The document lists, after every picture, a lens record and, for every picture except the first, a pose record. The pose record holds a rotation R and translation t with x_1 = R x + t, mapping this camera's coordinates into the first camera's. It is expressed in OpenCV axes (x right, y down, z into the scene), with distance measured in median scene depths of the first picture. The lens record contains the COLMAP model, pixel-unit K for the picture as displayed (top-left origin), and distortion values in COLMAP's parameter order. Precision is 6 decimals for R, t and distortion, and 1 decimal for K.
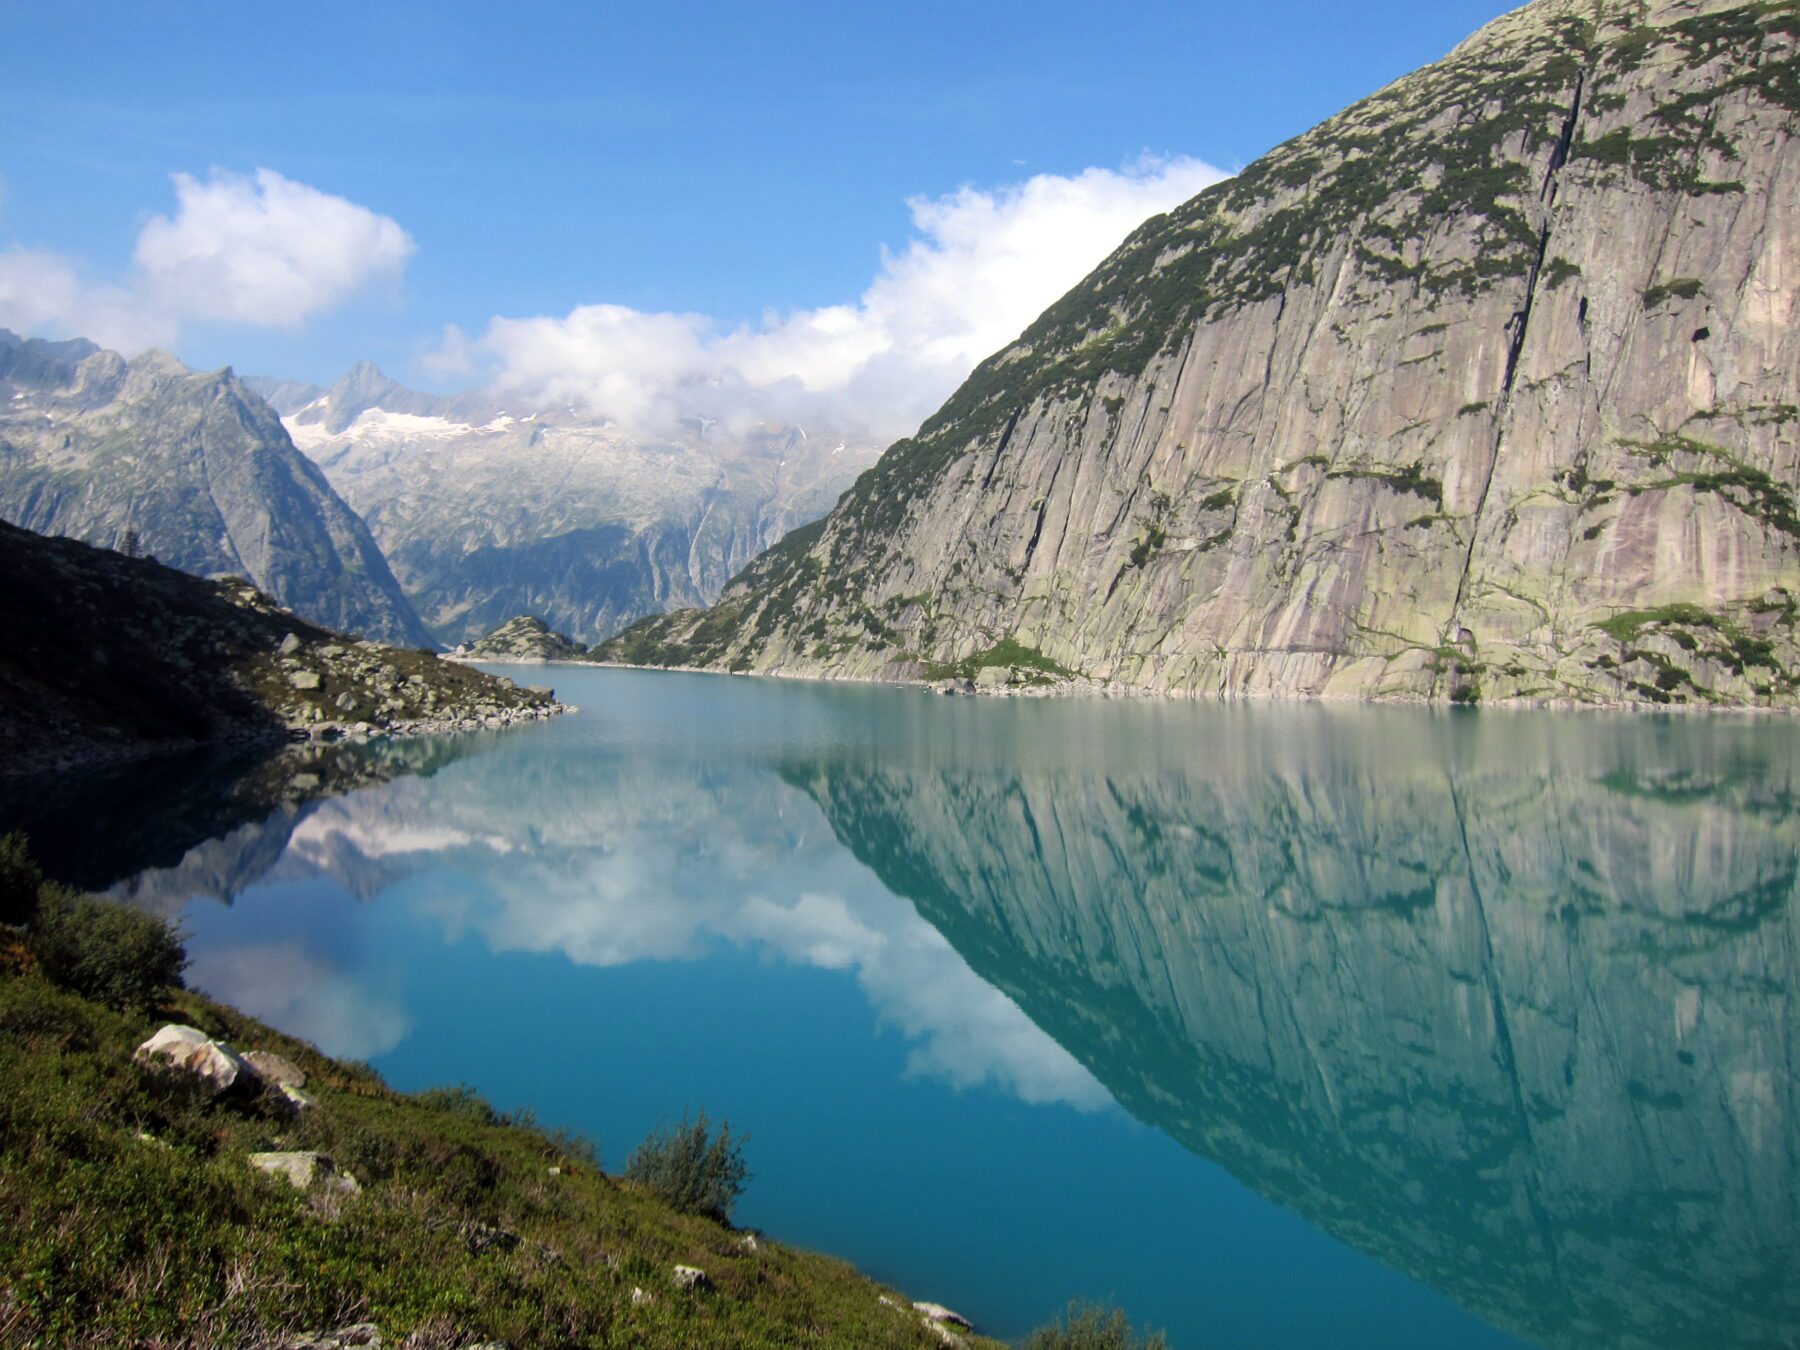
lens RADIAL K [[1489.3, 0, 900.0], [0, 1489.3, 675.0], [0, 0, 1]] dist [-0.068699, 0.032948]
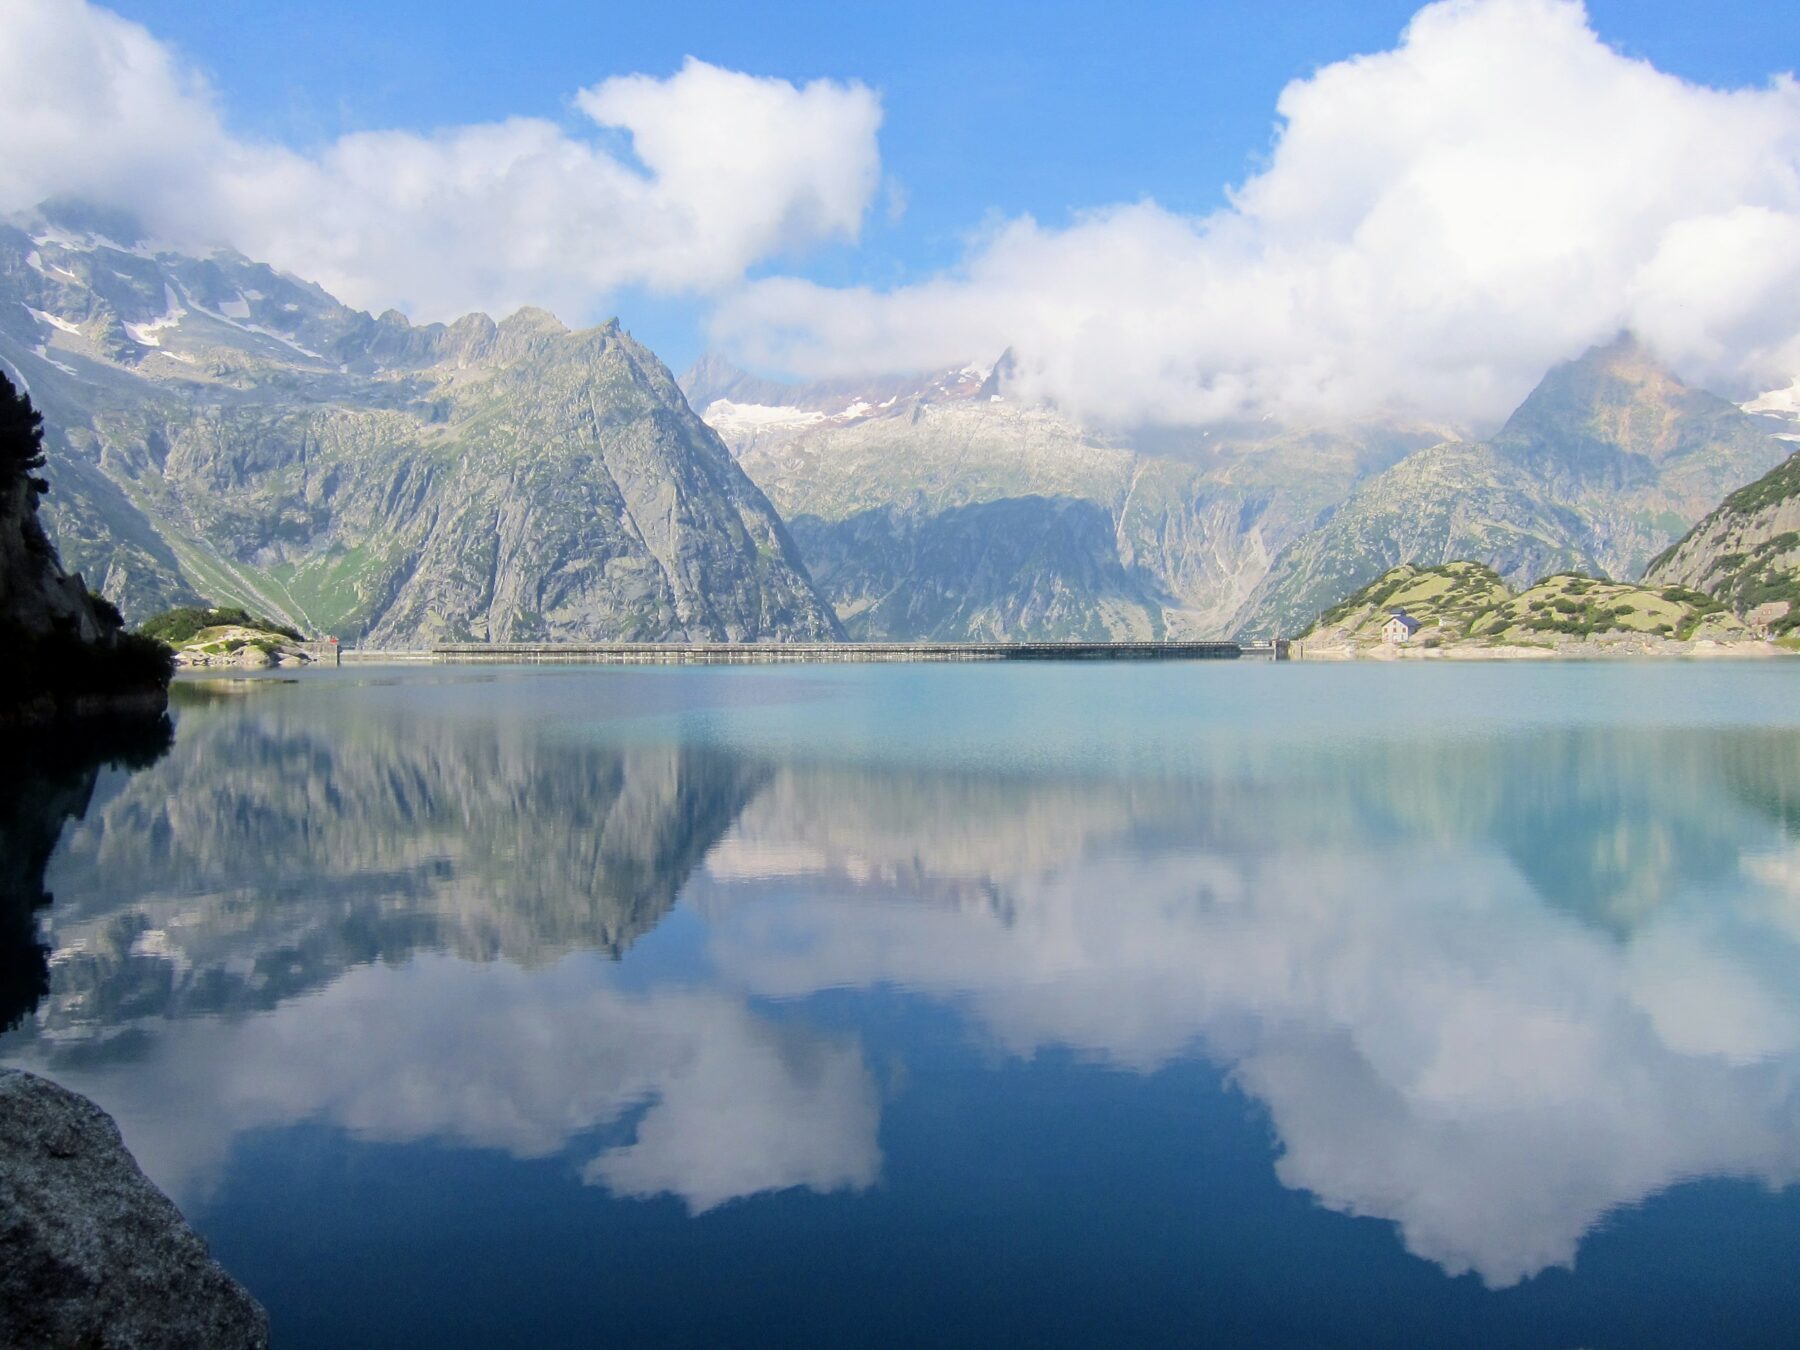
lens RADIAL K [[1489.3, 0, 900.0], [0, 1489.3, 675.0], [0, 0, 1]] dist [-0.068699, 0.032948]
pose [[0.981012, -0.007453, -0.193803, -0.143615], [0.006678, 0.999967, -0.004650, -0.000936], [0.193832, 0.003267, 0.981029, 0.214448]]
